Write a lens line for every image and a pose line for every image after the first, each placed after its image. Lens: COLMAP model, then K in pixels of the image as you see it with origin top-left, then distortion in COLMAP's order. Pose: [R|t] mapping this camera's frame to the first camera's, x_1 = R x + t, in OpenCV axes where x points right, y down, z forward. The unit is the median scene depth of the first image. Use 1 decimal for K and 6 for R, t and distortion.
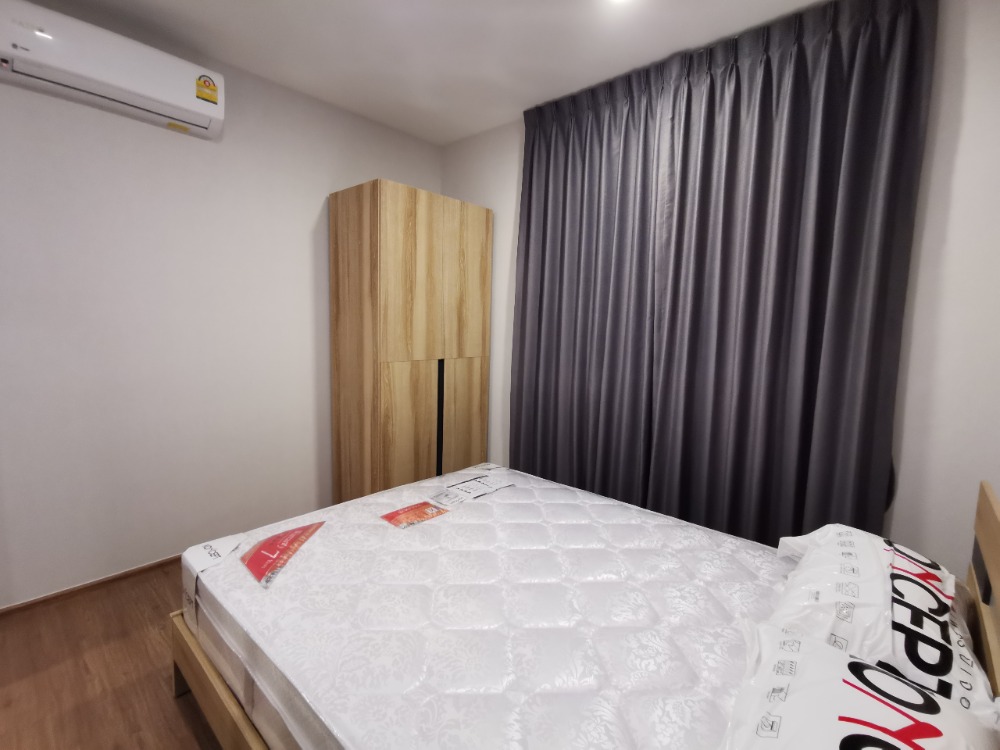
lens RADIAL K [[461.4, 0, 496.5], [0, 461.4, 374.9], [0, 0, 1]] dist [0.001838, 0.000154]
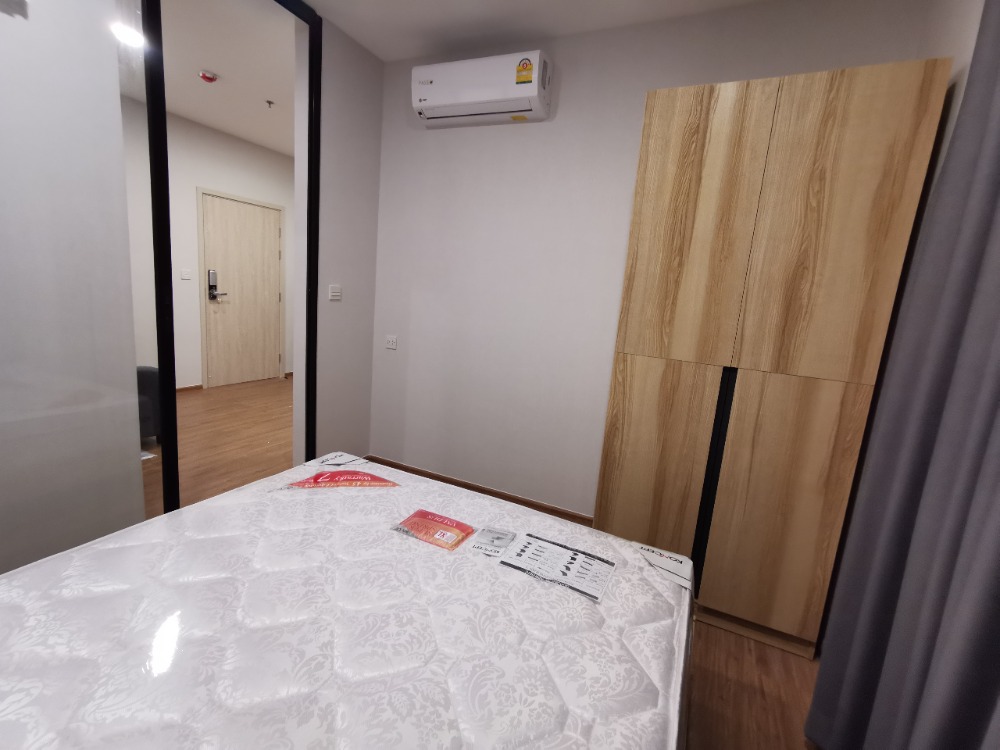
lens RADIAL K [[461.4, 0, 497.2], [0, 461.4, 370.3], [0, 0, 1]] dist [0.001838, 0.000154]
pose [[0.285223, 0.163324, -0.944443, 0.389168], [-0.181912, 0.976689, 0.113962, -0.047473], [0.941040, 0.139301, 0.308284, 0.586916]]
